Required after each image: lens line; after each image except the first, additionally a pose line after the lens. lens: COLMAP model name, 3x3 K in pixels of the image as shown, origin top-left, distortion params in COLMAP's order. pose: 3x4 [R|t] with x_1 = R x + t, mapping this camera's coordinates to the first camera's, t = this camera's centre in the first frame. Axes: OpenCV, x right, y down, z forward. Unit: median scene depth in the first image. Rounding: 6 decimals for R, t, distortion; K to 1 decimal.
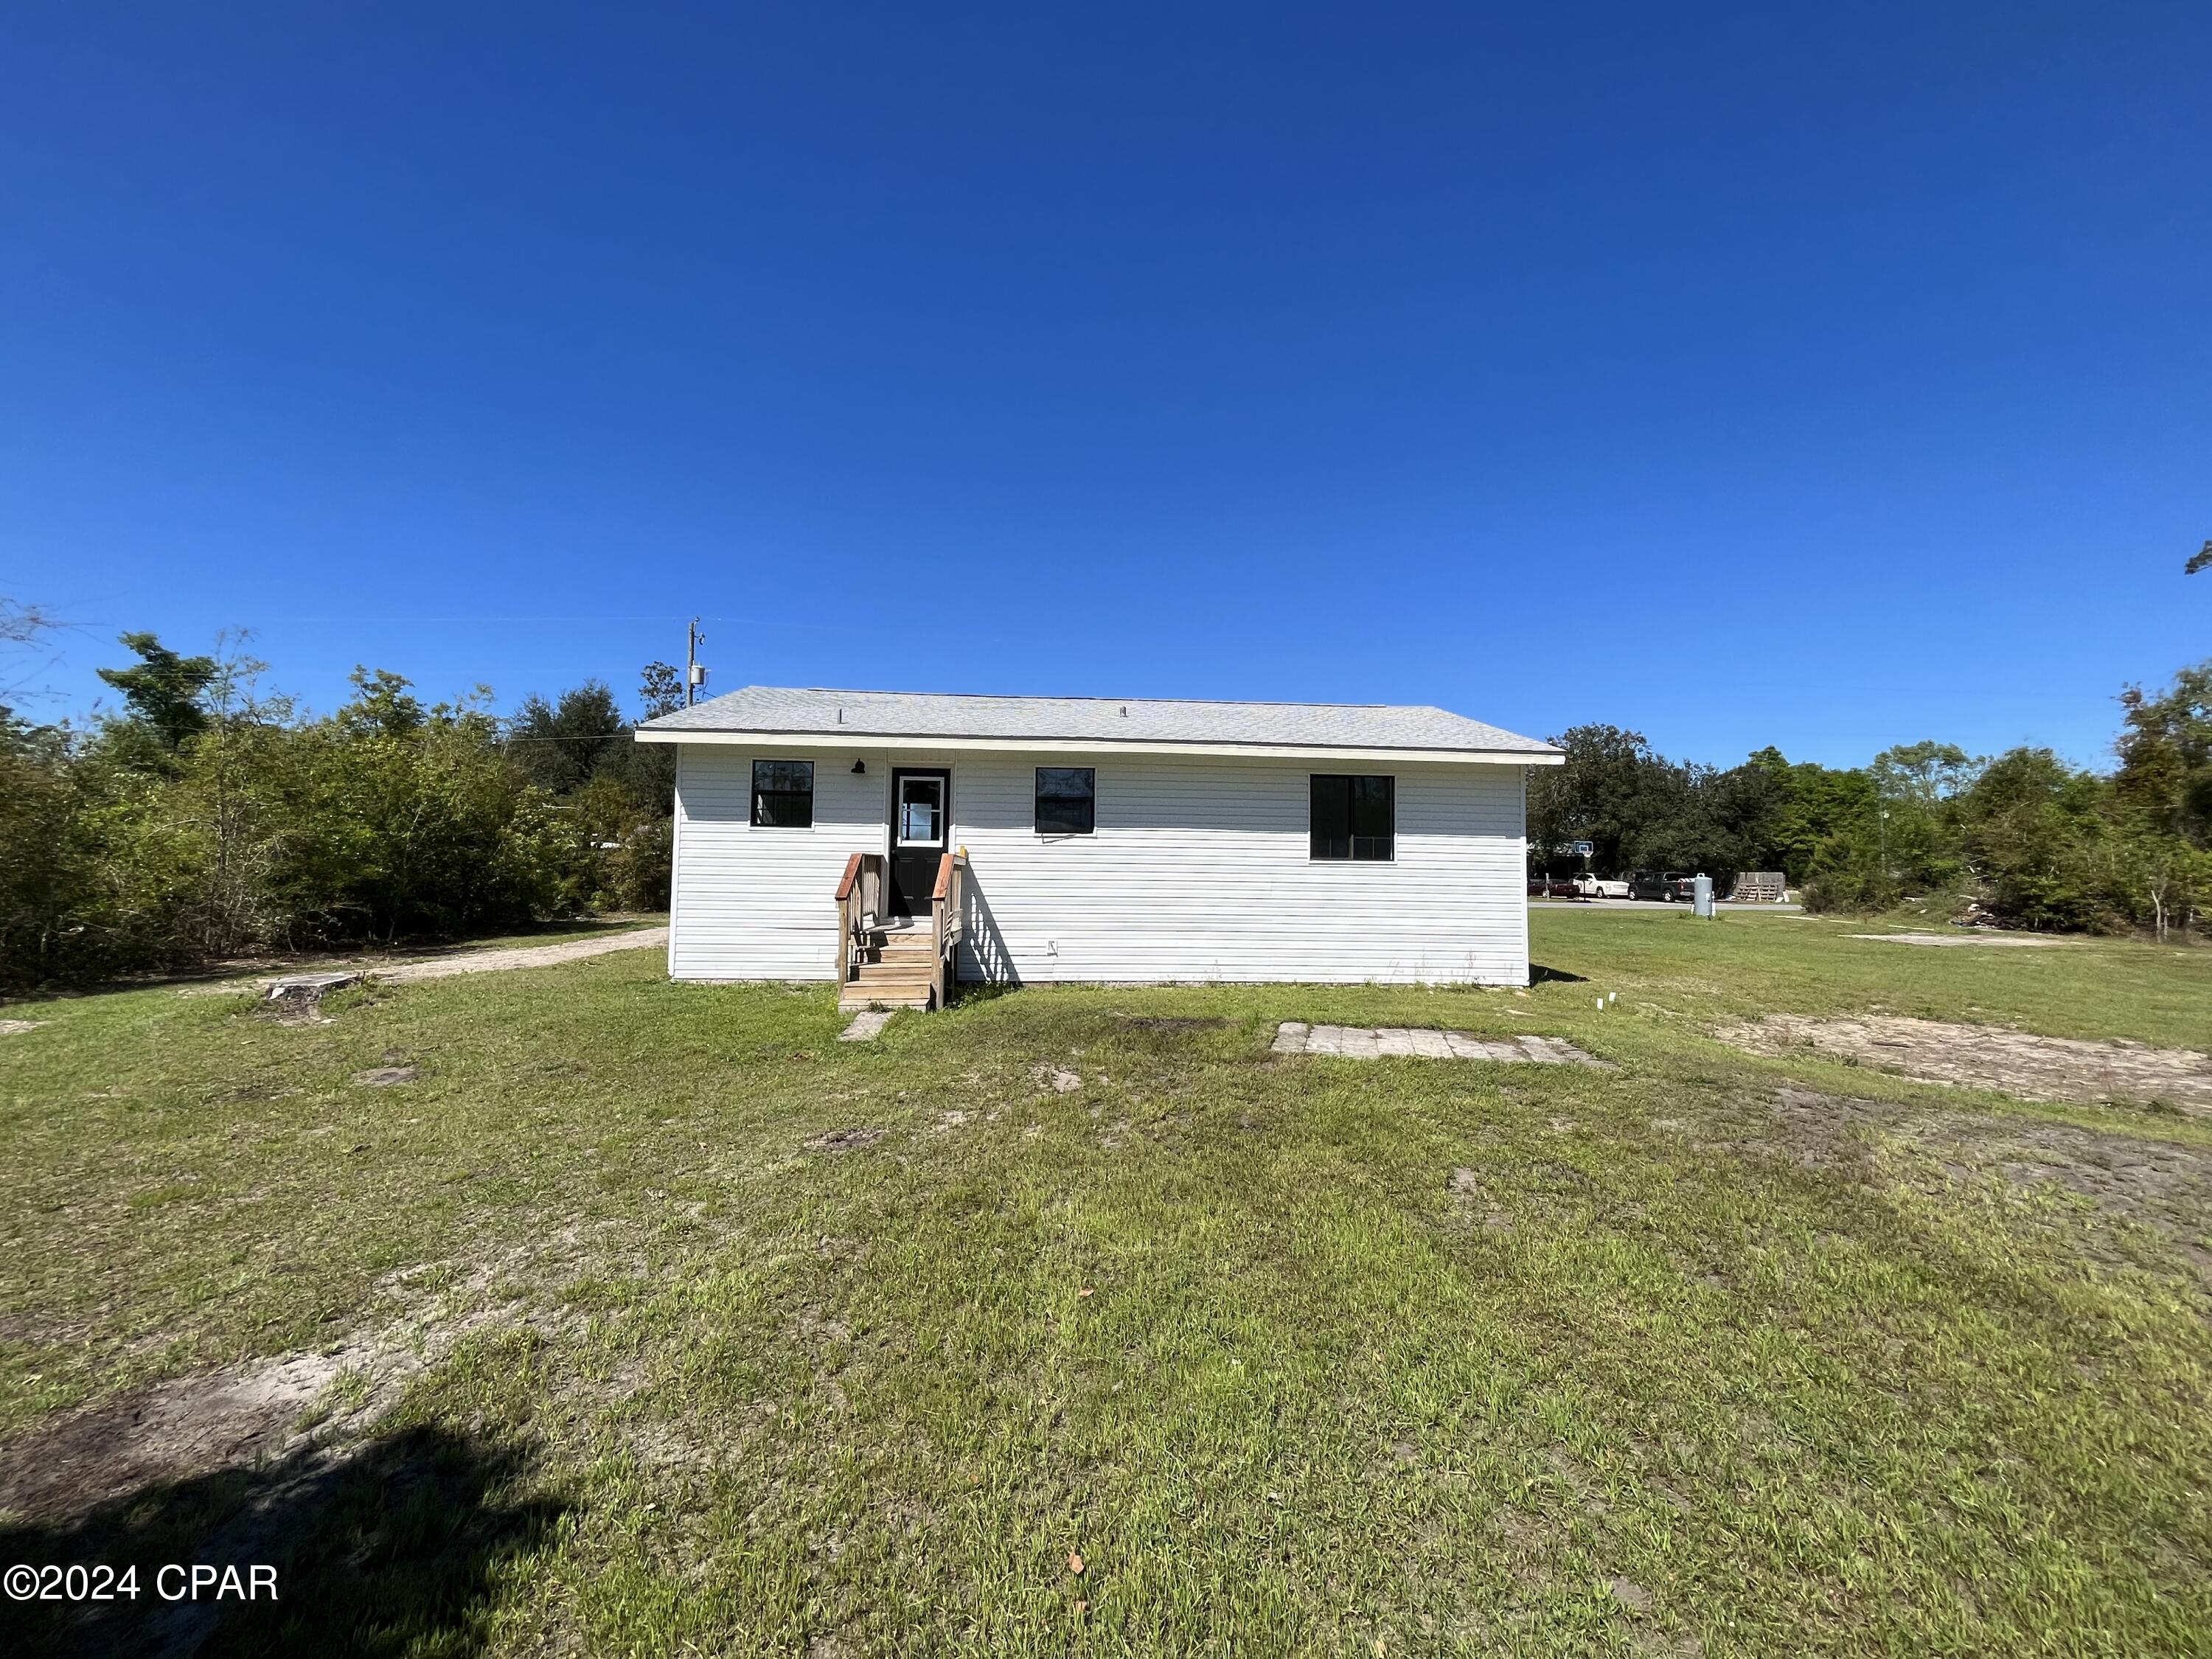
lens RADIAL K [[890.0, 0, 1119.1], [0, 890.0, 823.5], [0, 0, 1]] dist [-0.009195, -0.000064]
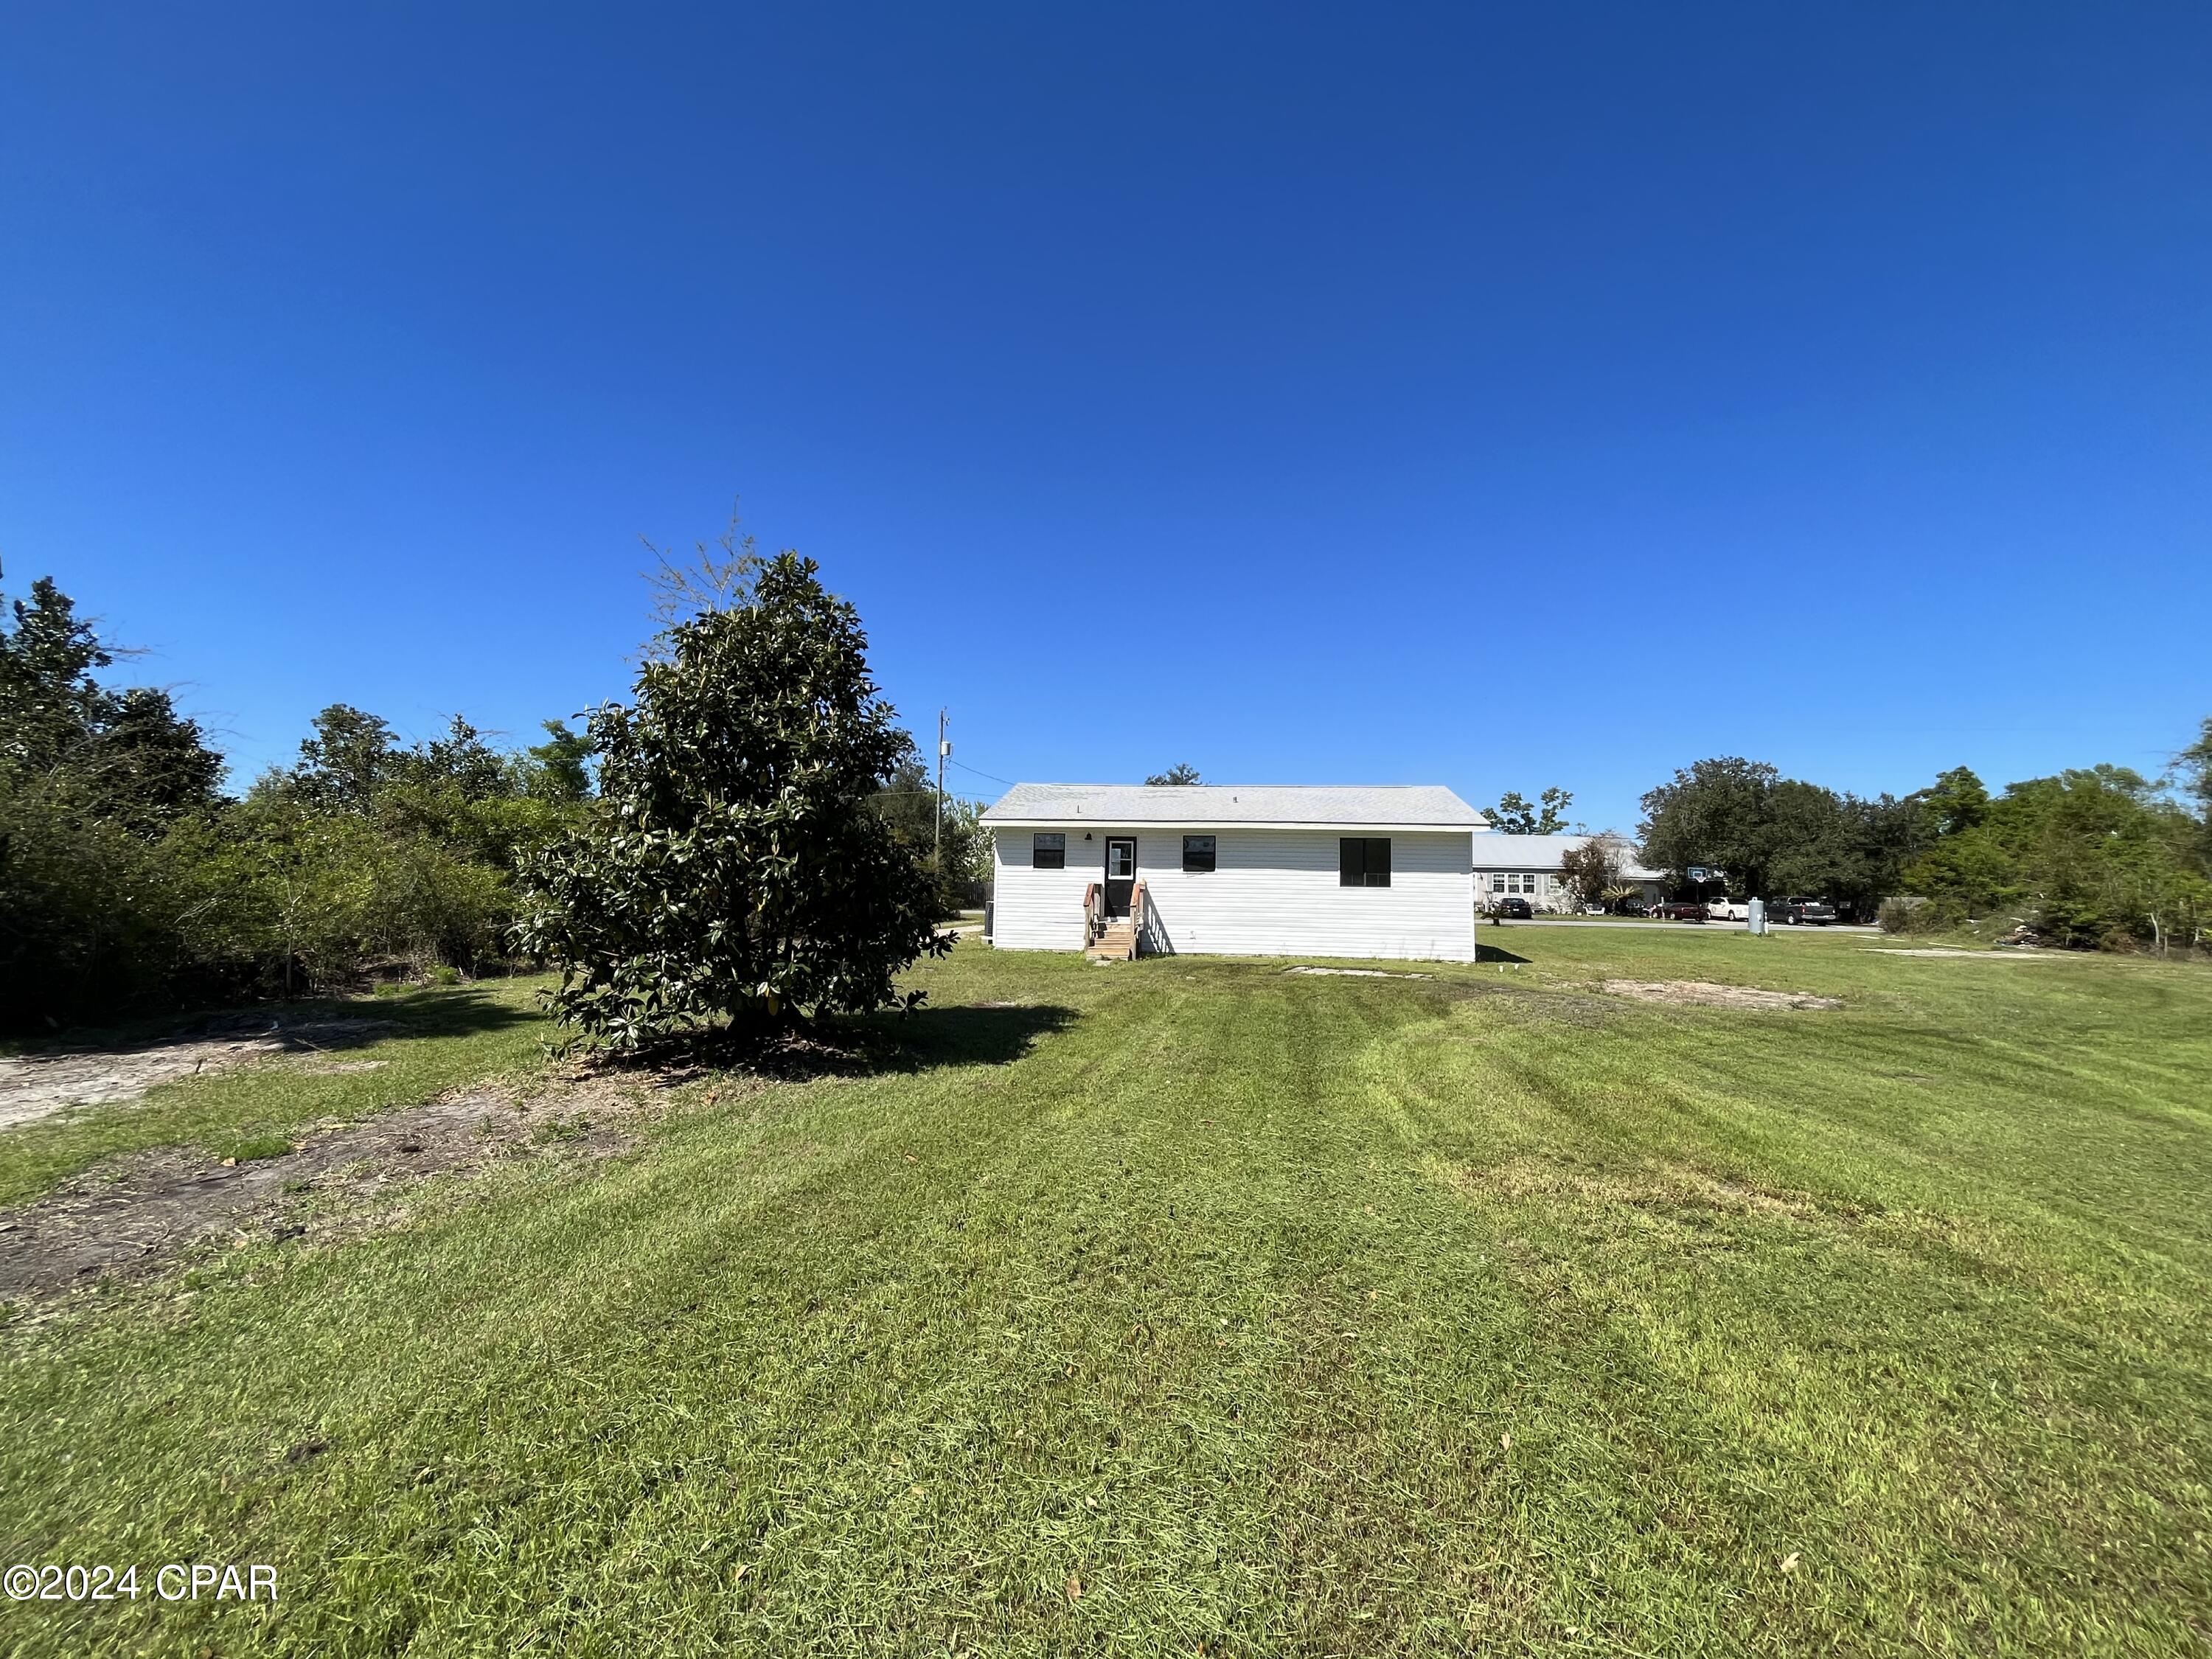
lens RADIAL K [[890.0, 0, 1107.6], [0, 890.0, 834.5], [0, 0, 1]] dist [-0.009195, -0.000064]
pose [[0.979453, -0.009263, -0.201459, 0.119451], [0.006690, 0.999887, -0.013452, -0.041101], [0.201561, 0.011827, 0.979405, -0.796257]]
